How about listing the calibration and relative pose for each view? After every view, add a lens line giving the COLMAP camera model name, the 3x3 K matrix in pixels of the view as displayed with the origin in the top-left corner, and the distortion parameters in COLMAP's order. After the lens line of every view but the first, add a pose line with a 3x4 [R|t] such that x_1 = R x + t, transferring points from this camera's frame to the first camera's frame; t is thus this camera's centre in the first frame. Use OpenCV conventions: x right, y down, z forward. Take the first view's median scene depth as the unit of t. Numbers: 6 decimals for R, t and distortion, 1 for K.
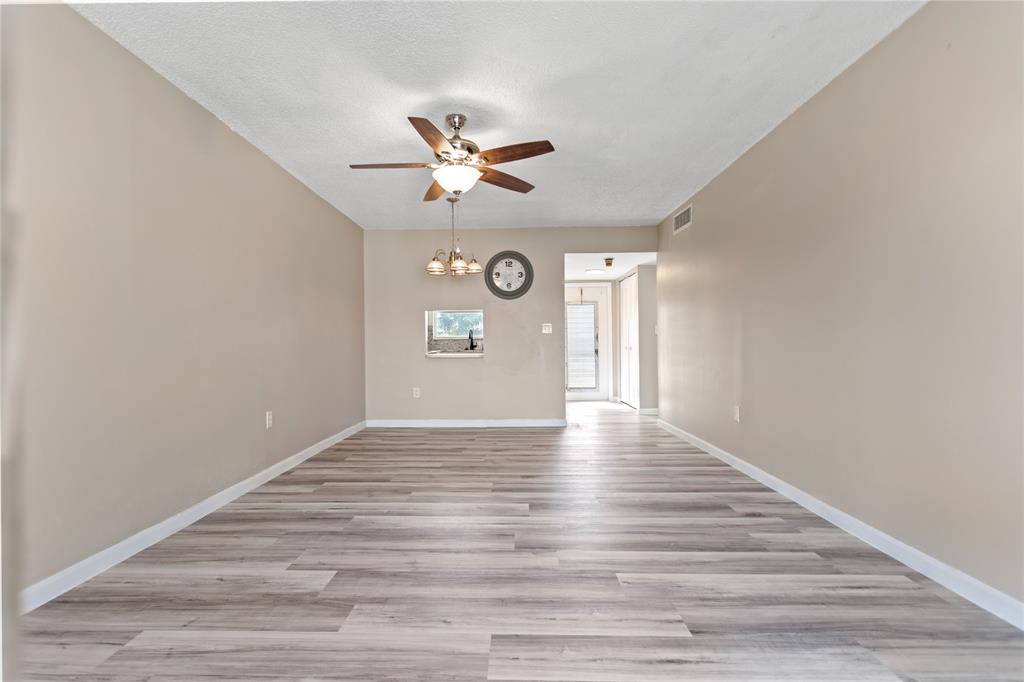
lens RADIAL K [[486.3, 0, 509.1], [0, 486.3, 340.0], [0, 0, 1]] dist [0.002319, 0.001309]
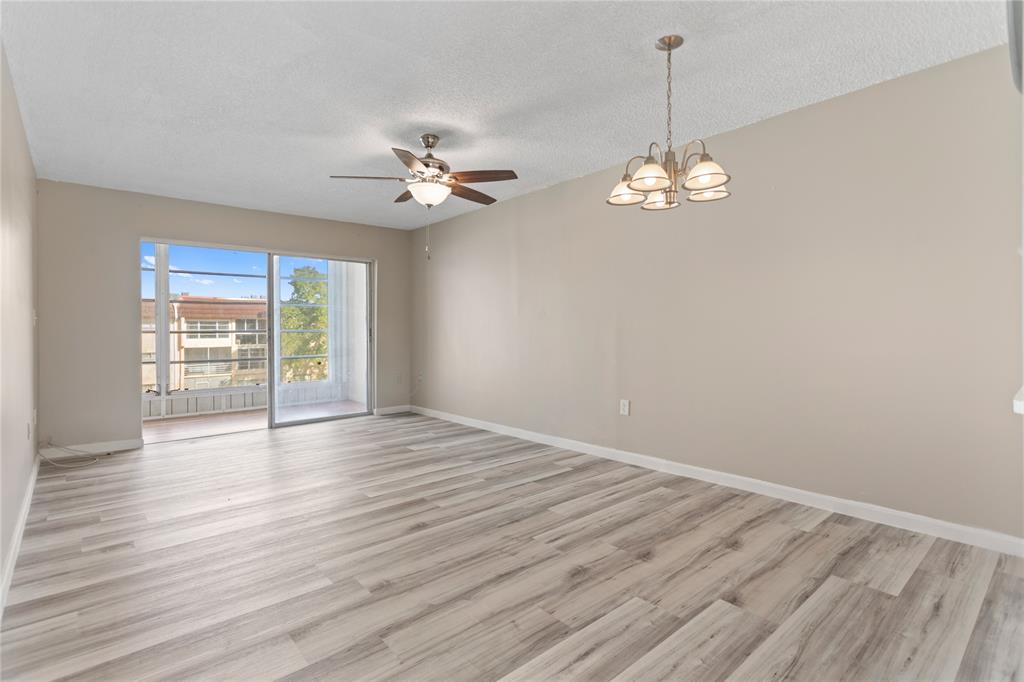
lens RADIAL K [[493.7, 0, 506.1], [0, 493.7, 343.8], [0, 0, 1]] dist [0.000041, 0.000329]
pose [[-0.743337, 0.032987, -0.668103, 0.535792], [0.018351, 0.999413, 0.028927, -0.018623], [0.668665, 0.009242, -0.743506, 2.032774]]
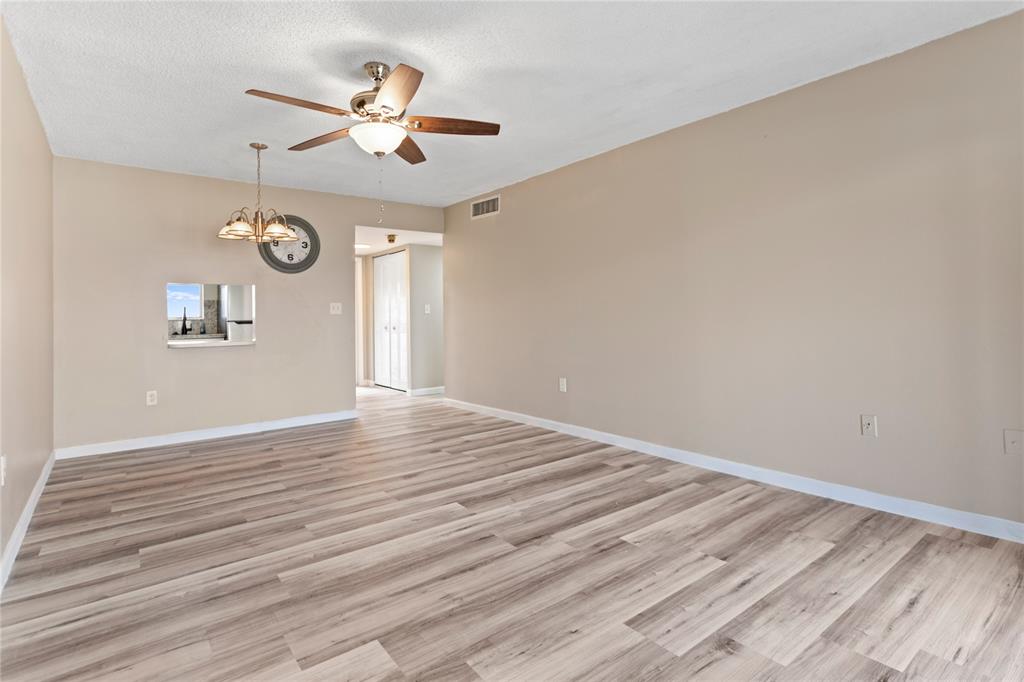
lens RADIAL K [[506.2, 0, 514.2], [0, 506.2, 305.2], [0, 0, 1]] dist [0.001223, 0.001774]
pose [[0.775958, 0.006538, 0.630751, -0.499599], [0.006363, 0.999814, -0.018191, -0.022480], [-0.630753, 0.018128, 0.775772, 0.176838]]
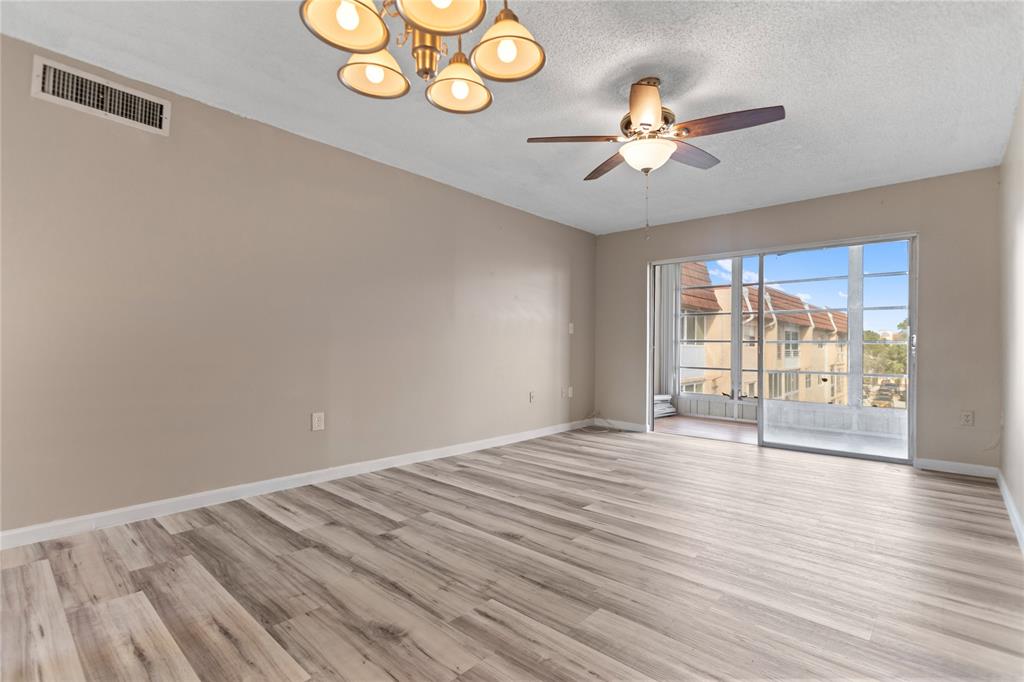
lens RADIAL K [[489.2, 0, 508.4], [0, 489.2, 348.2], [0, 0, 1]] dist [0.001862, 0.000329]
pose [[-0.748341, -0.002739, 0.663309, -0.516454], [-0.009496, 0.999933, -0.006585, 0.022424], [-0.663247, -0.011226, -0.748317, 1.891168]]
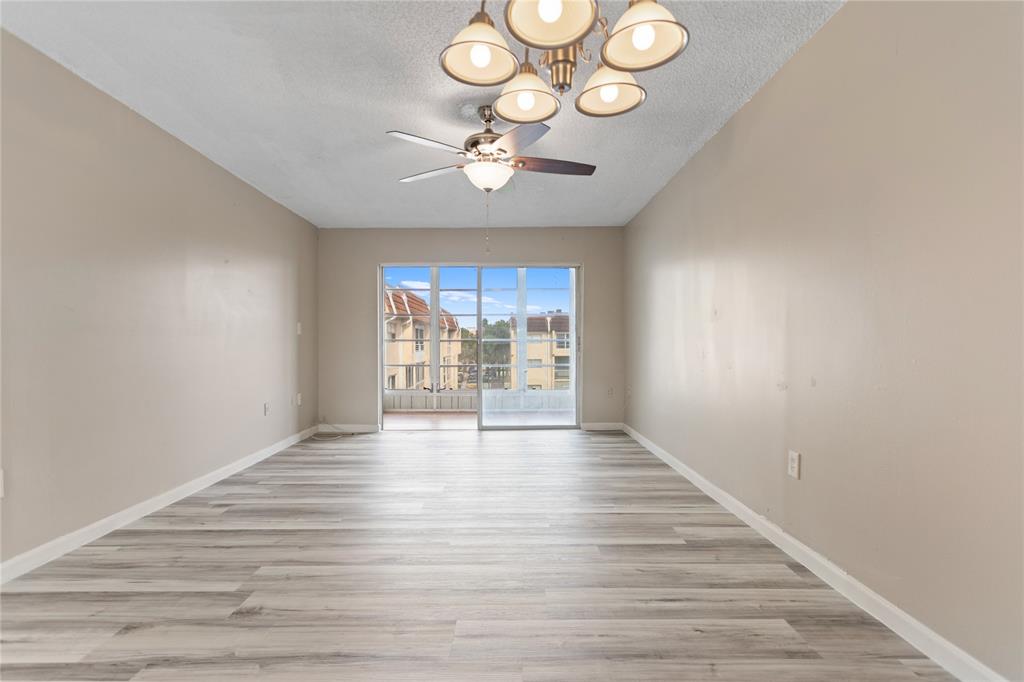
lens RADIAL K [[489.2, 0, 508.4], [0, 489.2, 348.2], [0, 0, 1]] dist [0.001862, 0.000329]
pose [[-0.999744, 0.013048, -0.018486, -0.129661], [0.012993, 0.999911, 0.003089, 0.003247], [0.018525, 0.002848, -0.999824, 2.038117]]
